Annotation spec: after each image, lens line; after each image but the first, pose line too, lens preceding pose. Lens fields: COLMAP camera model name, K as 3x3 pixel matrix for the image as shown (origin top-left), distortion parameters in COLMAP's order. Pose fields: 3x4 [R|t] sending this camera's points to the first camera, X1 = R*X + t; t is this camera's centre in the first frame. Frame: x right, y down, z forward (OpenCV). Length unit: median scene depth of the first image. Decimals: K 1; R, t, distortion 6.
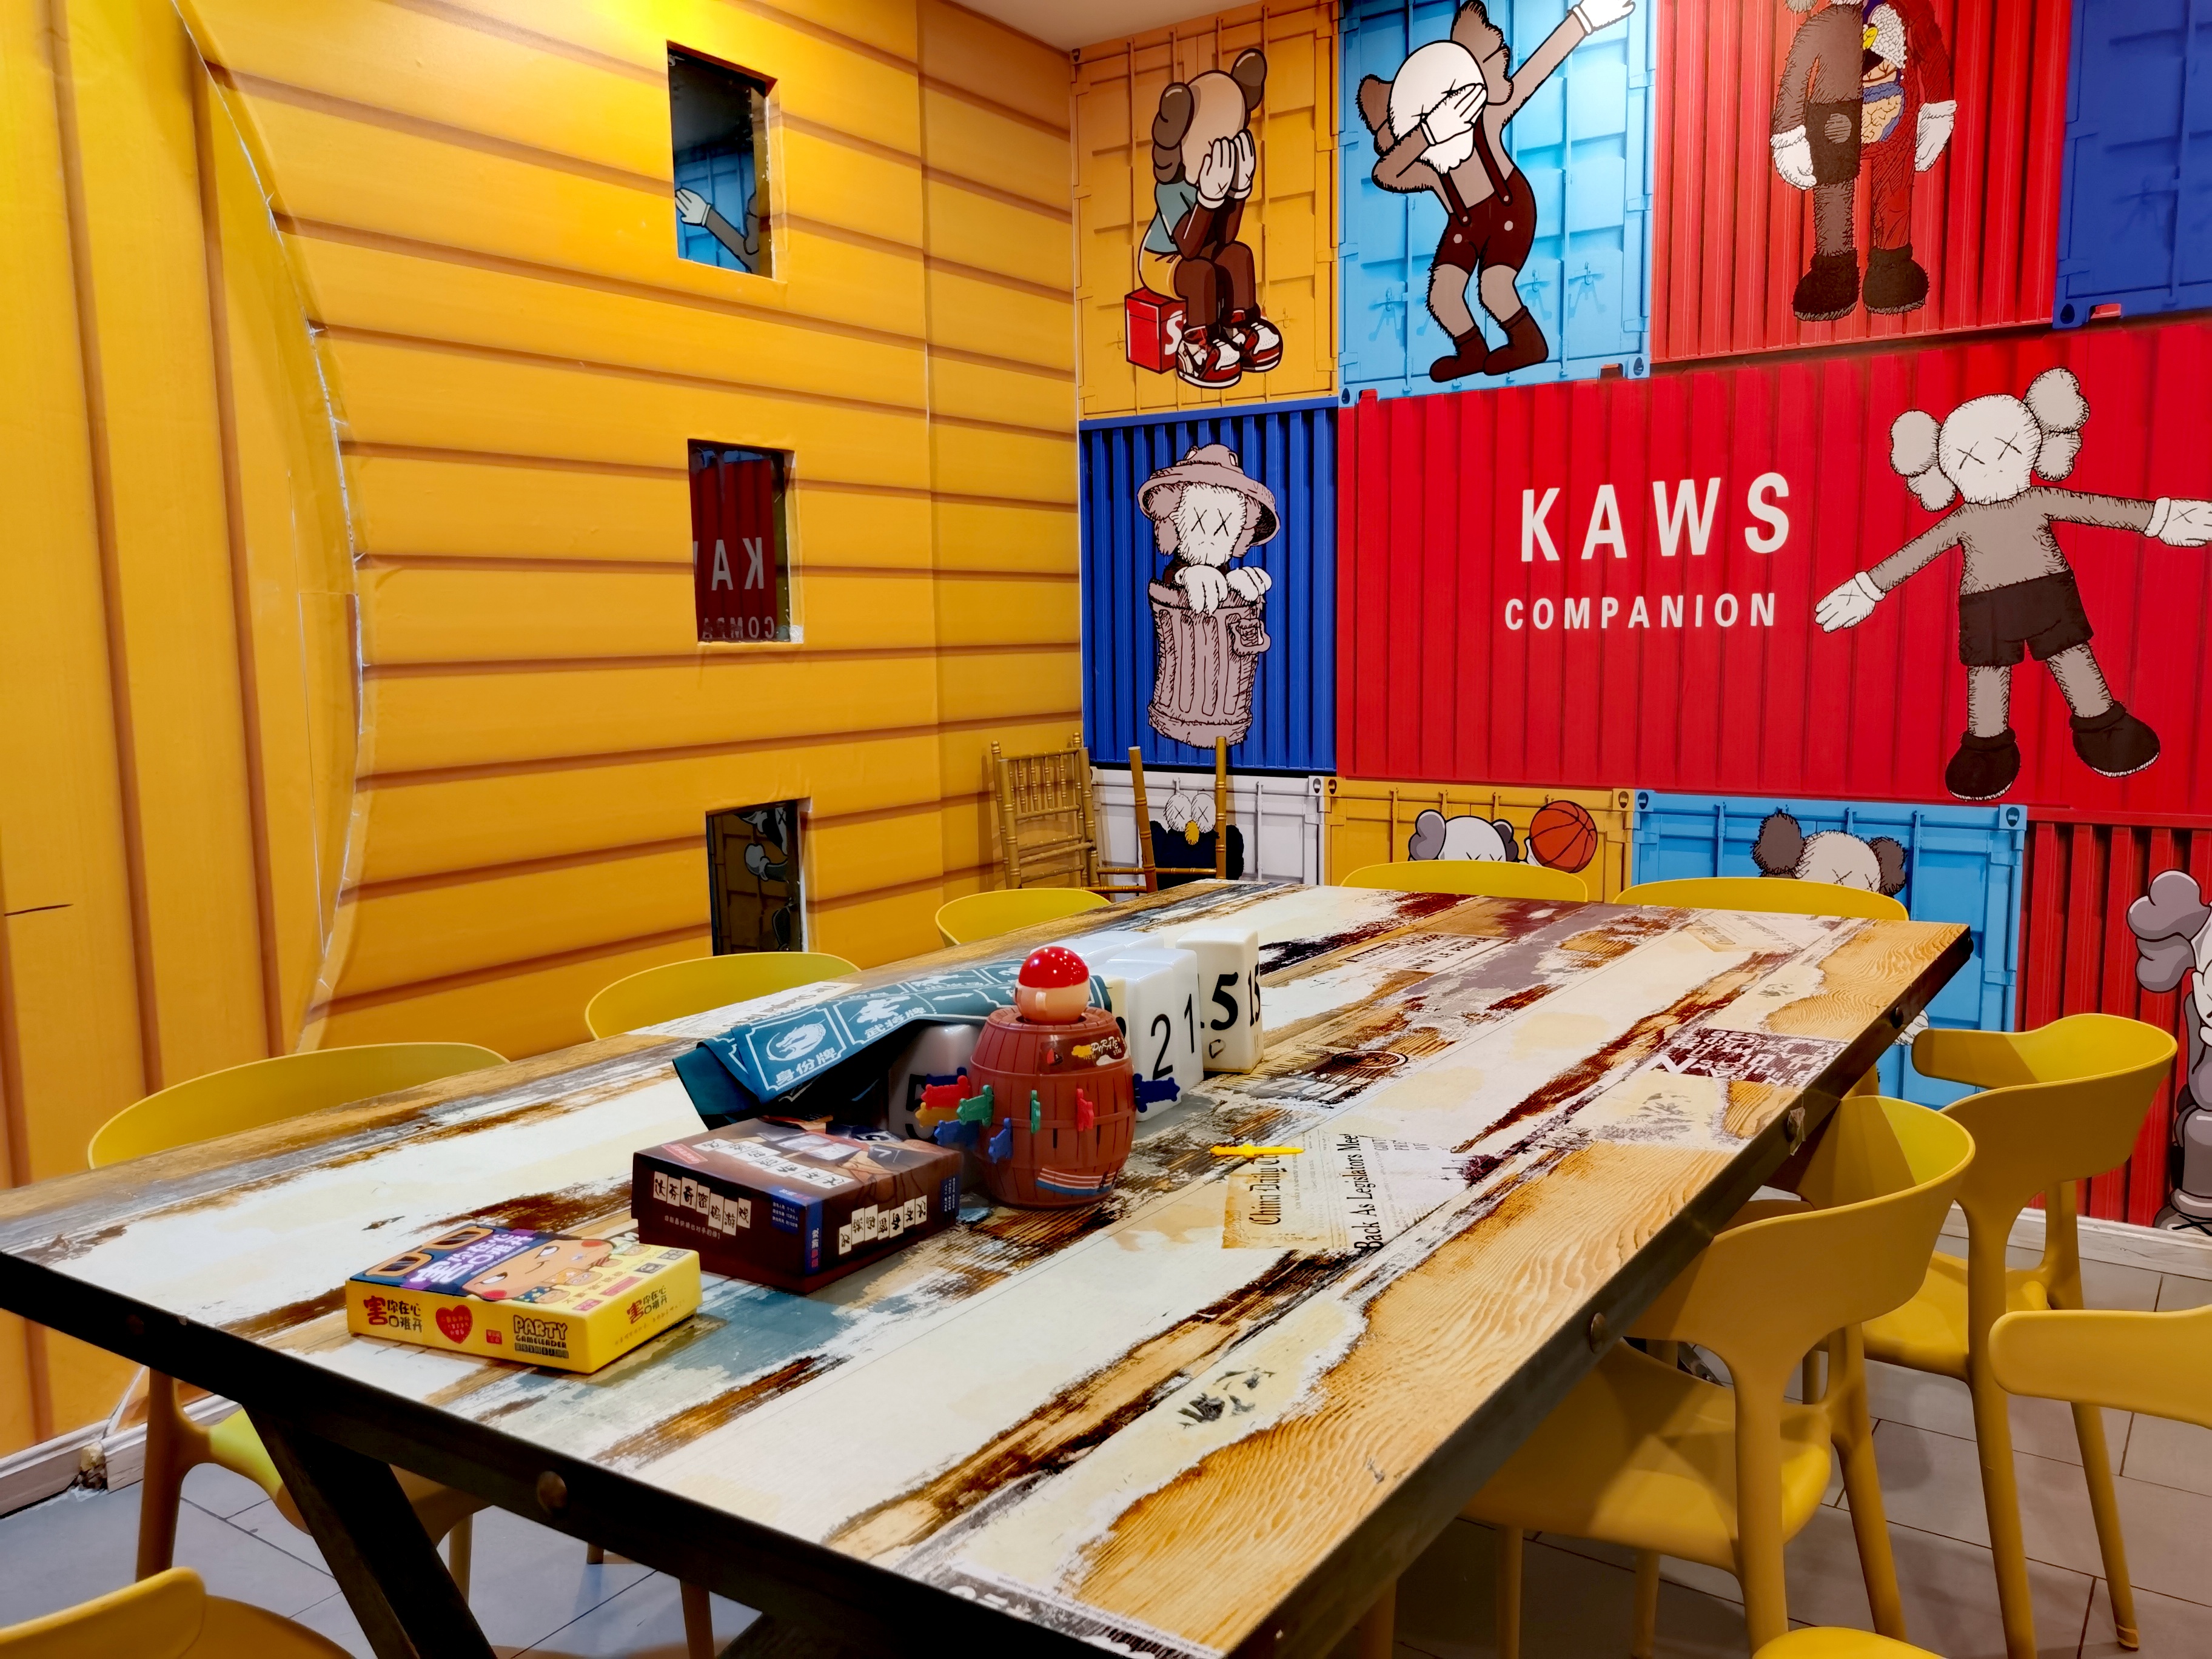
lens RADIAL K [[1739.0, 0, 1110.0], [0, 1739.0, 864.4], [0, 0, 1]] dist [0.021226, -0.025518]
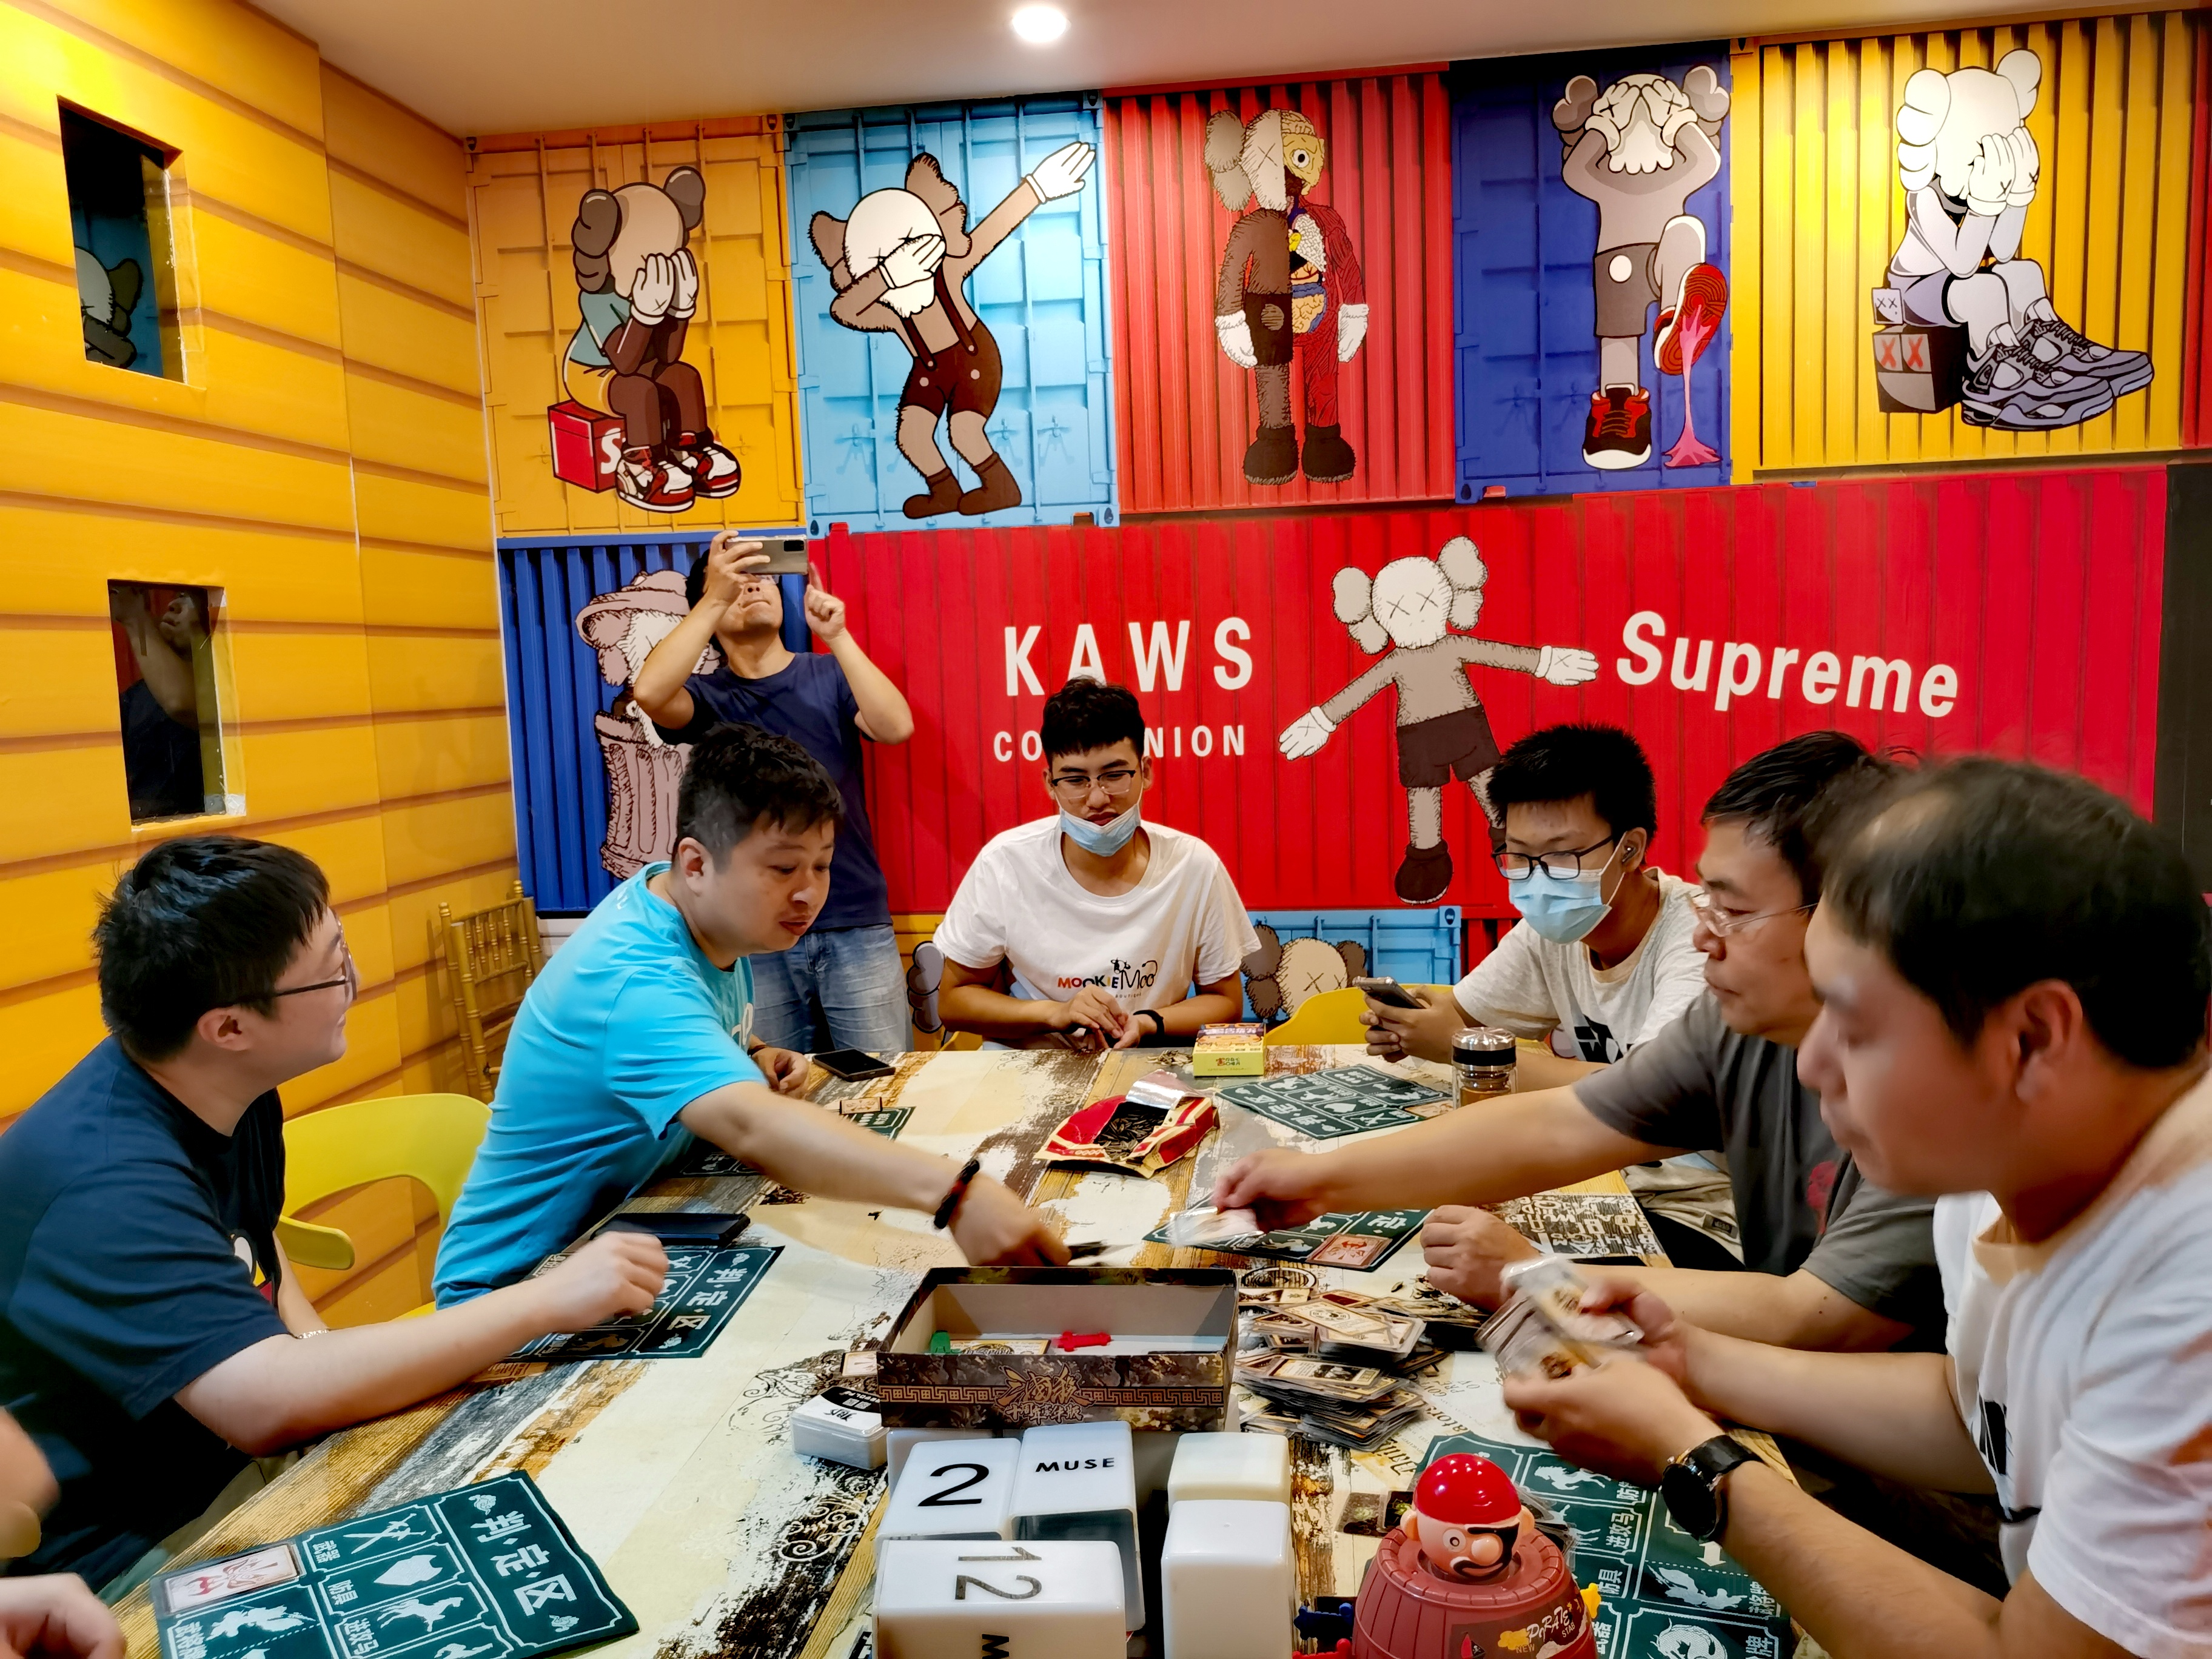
lens RADIAL K [[1739.0, 0, 1114.6], [0, 1739.0, 816.1], [0, 0, 1]] dist [0.021226, -0.025518]
pose [[0.884922, -0.052953, 0.462720, -0.198366], [0.077549, 0.996399, -0.034280, -0.067034], [-0.459238, 0.066219, 0.885842, 0.070578]]
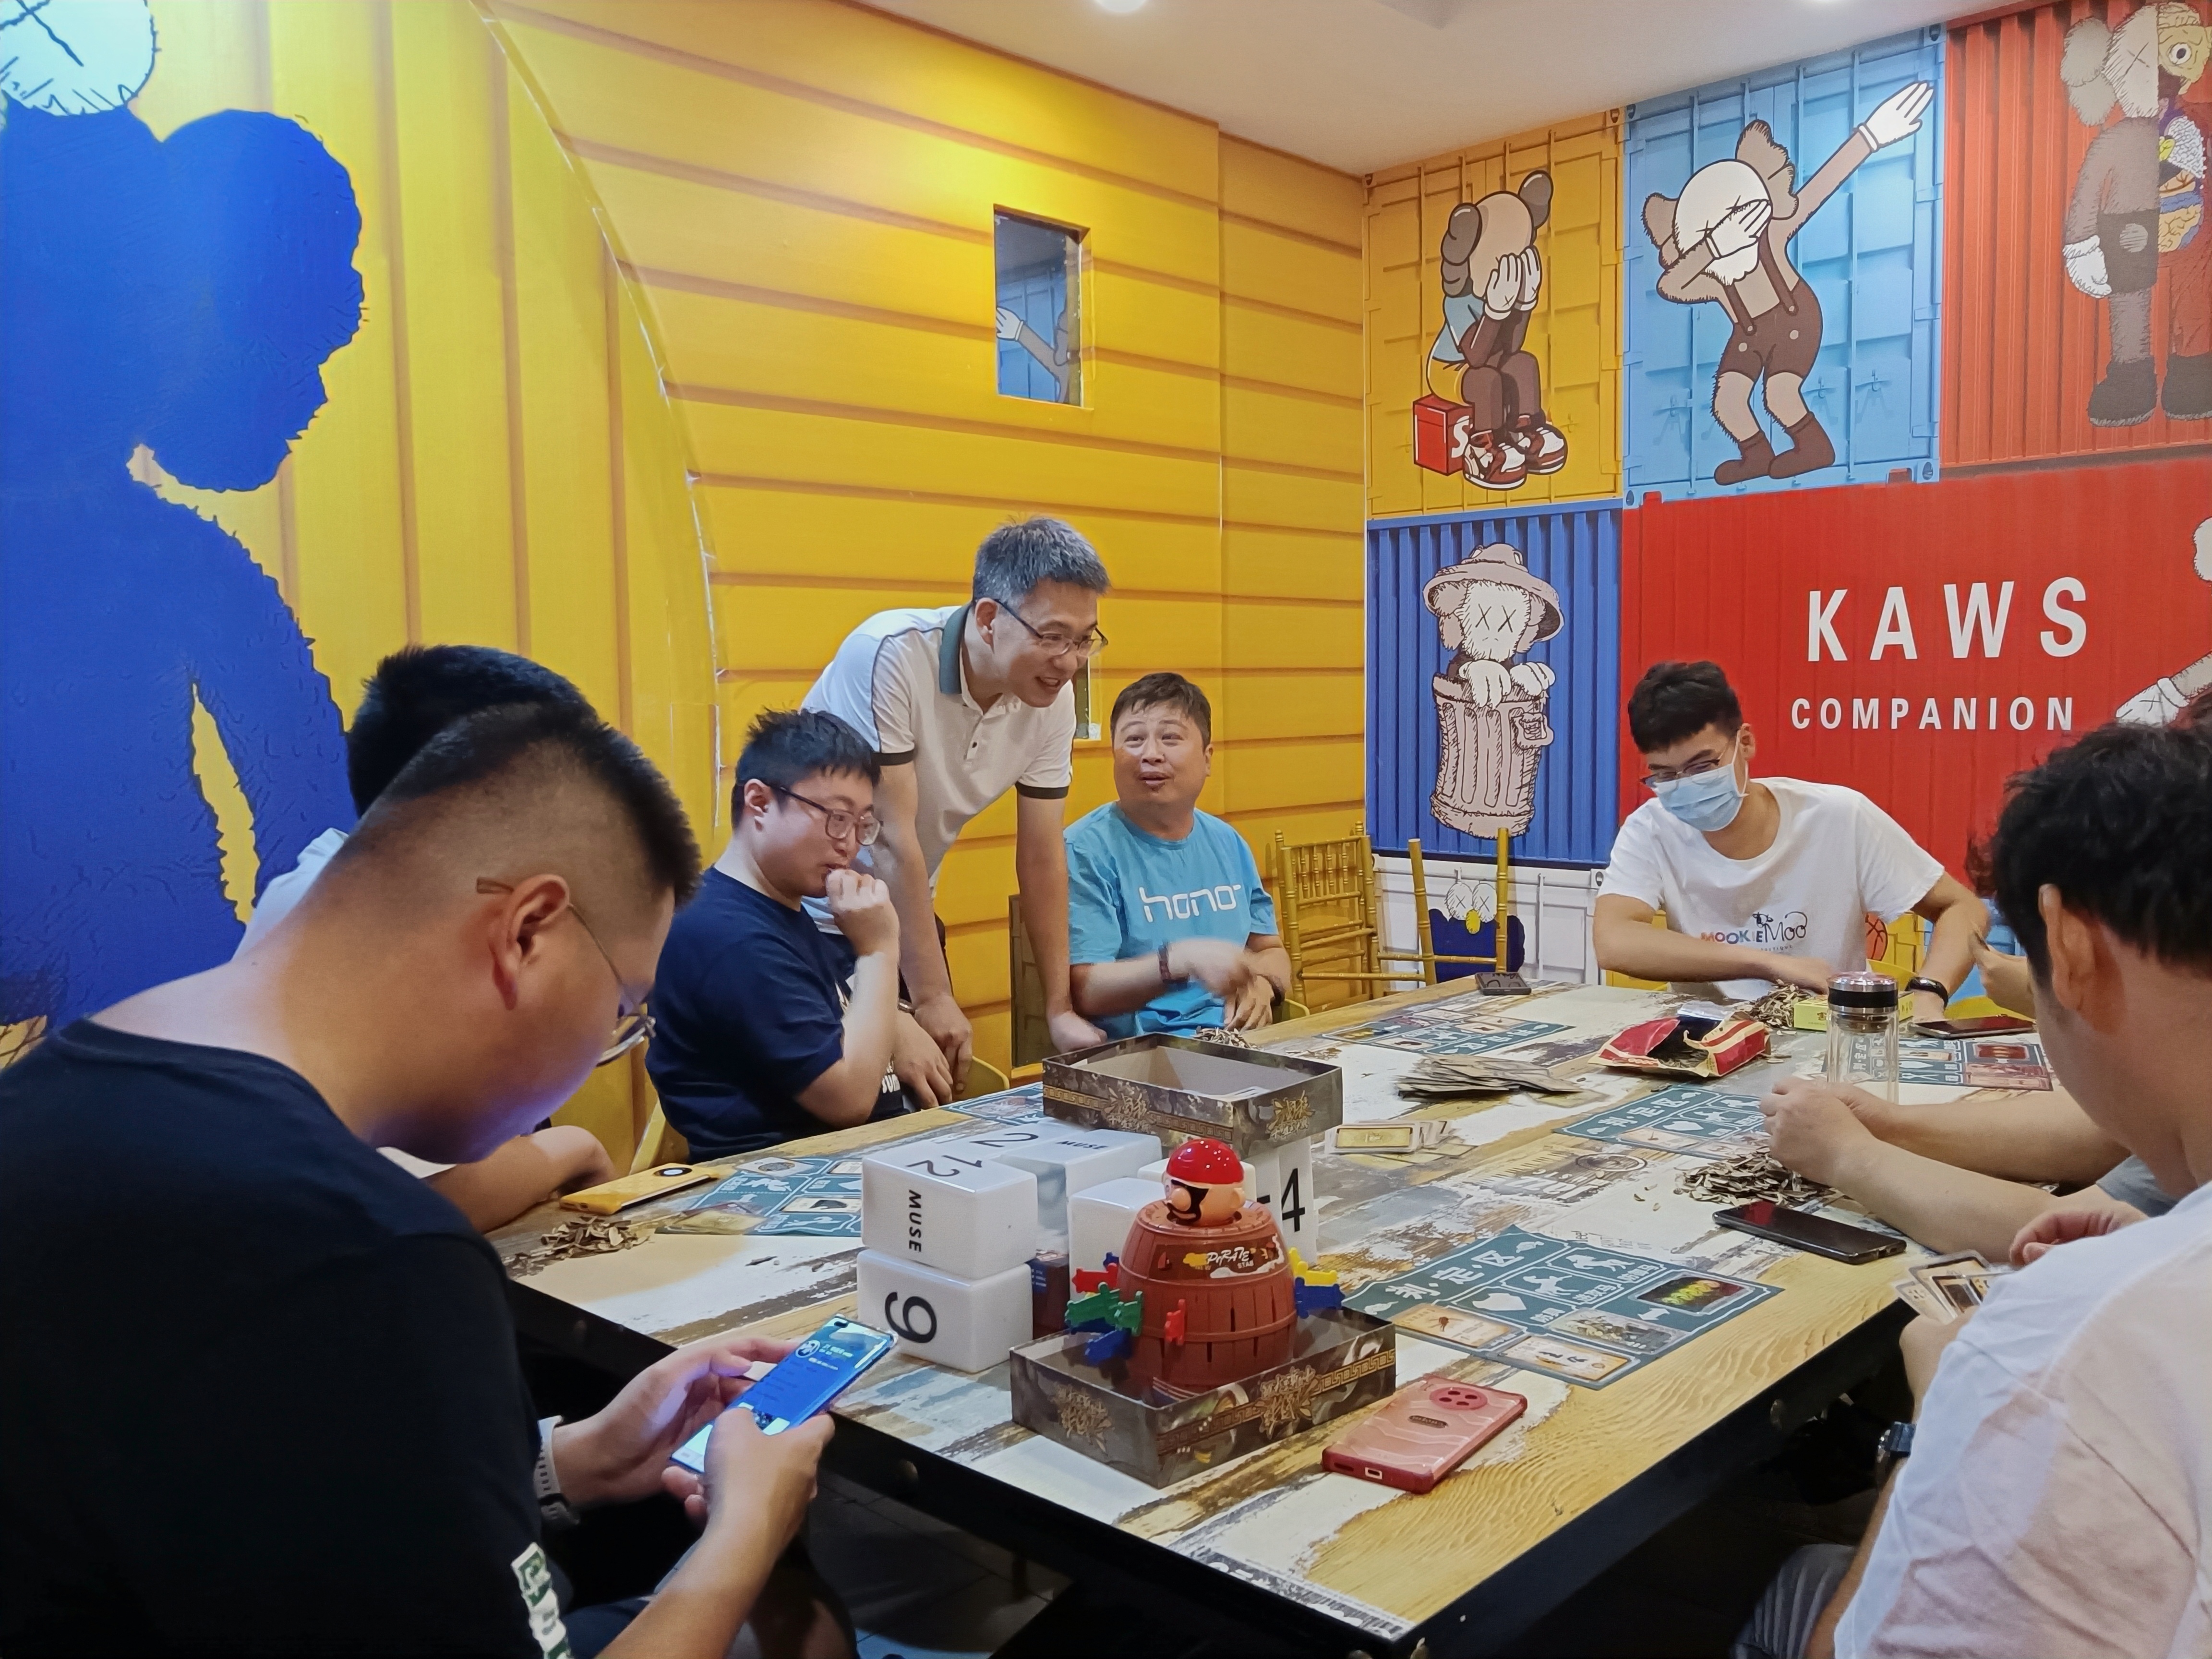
lens RADIAL K [[1793.0, 0, 1075.3], [0, 1793.0, 839.4], [0, 0, 1]] dist [-0.047658, 0.035401]
pose [[0.983232, 0.016282, -0.181630, 0.009809], [-0.025064, 0.998619, -0.046162, -0.014690], [0.180628, 0.049941, 0.982283, -0.081849]]
